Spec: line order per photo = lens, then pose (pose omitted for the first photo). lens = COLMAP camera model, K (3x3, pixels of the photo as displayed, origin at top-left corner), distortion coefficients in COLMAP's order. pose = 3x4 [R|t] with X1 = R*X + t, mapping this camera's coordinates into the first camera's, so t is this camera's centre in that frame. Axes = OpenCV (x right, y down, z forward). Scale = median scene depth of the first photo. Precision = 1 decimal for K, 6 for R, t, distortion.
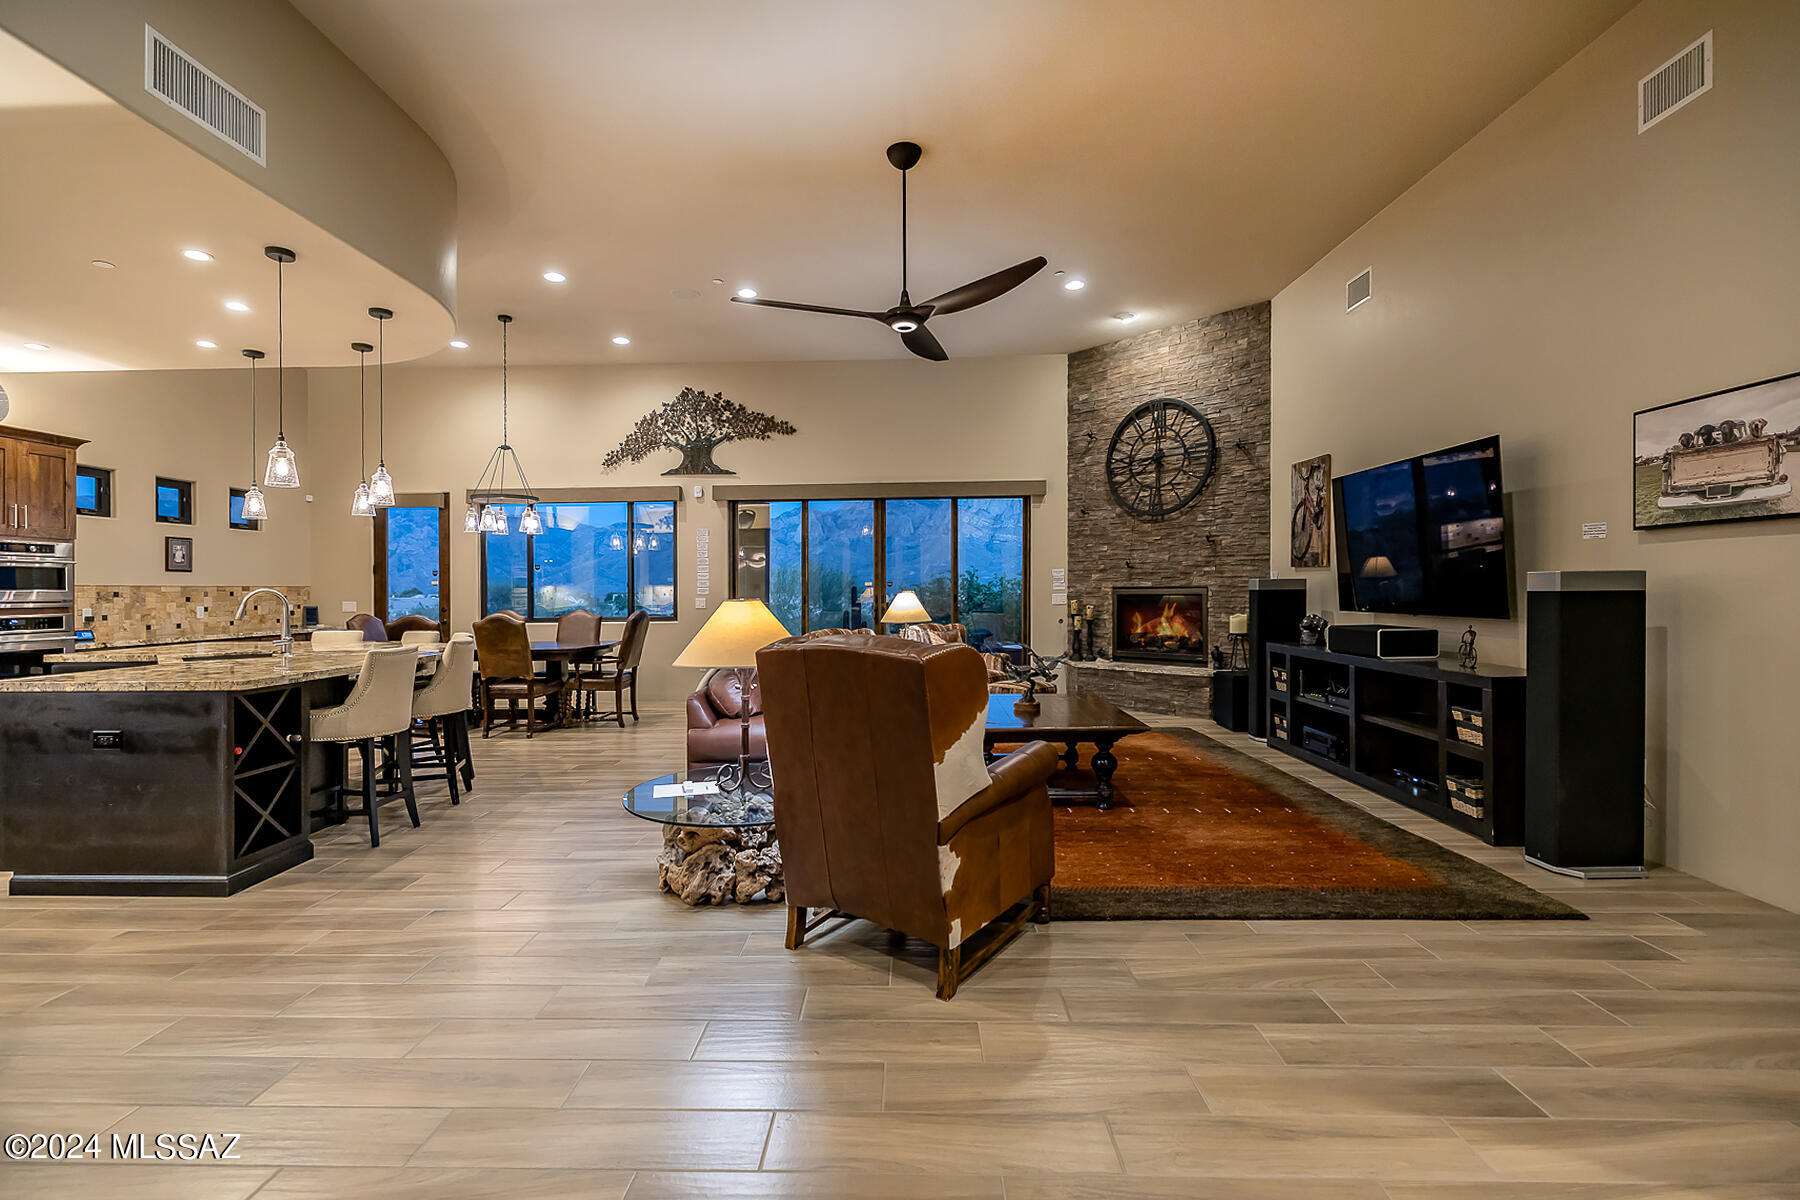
lens RADIAL K [[814.5, 0, 908.1], [0, 814.5, 584.8], [0, 0, 1]] dist [0.000897, 0.000806]
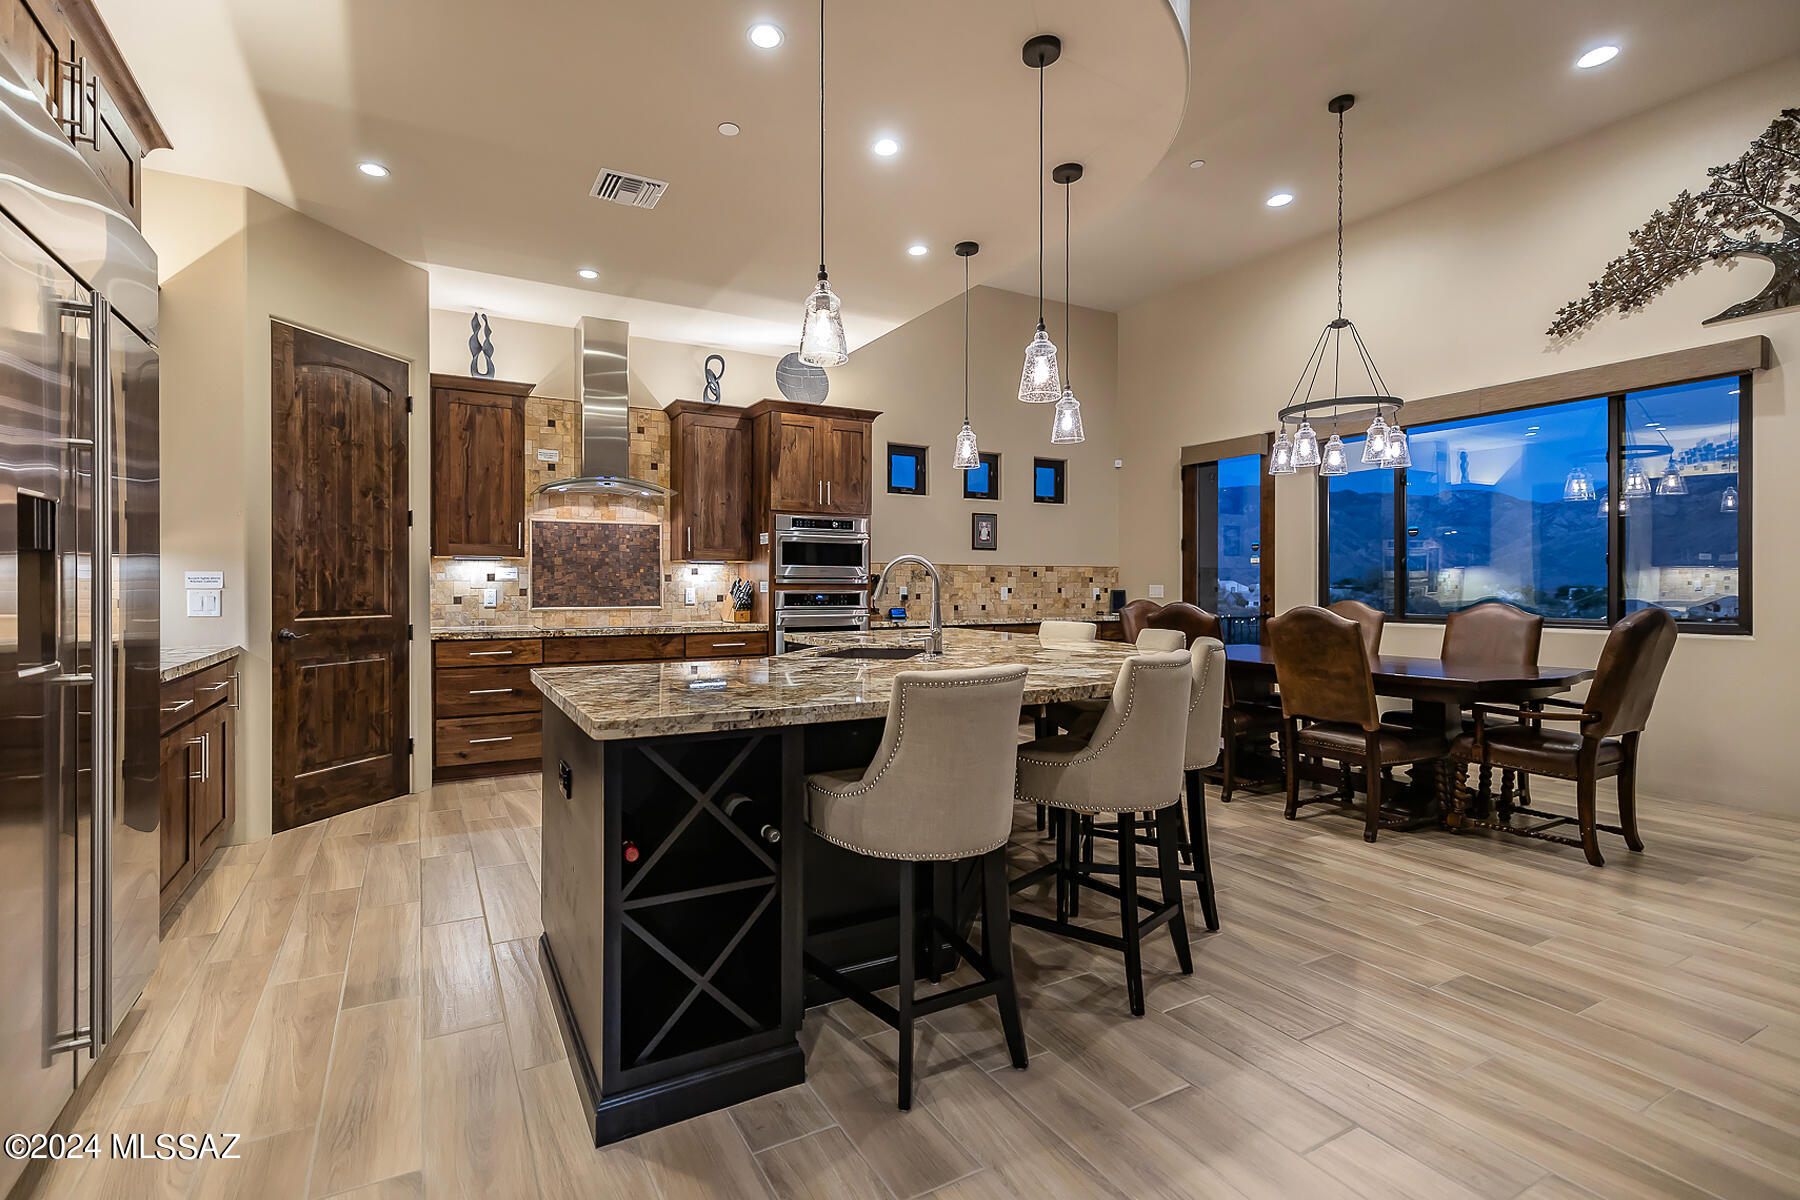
lens RADIAL K [[798.0, 0, 841.3], [0, 798.0, 585.0], [0, 0, 1]] dist [0.002829, -0.000233]
pose [[0.468157, 0.009311, -0.883596, -0.154574], [-0.000604, 0.999948, 0.010217, 0.014987], [0.883645, -0.004249, 0.468138, 0.418510]]
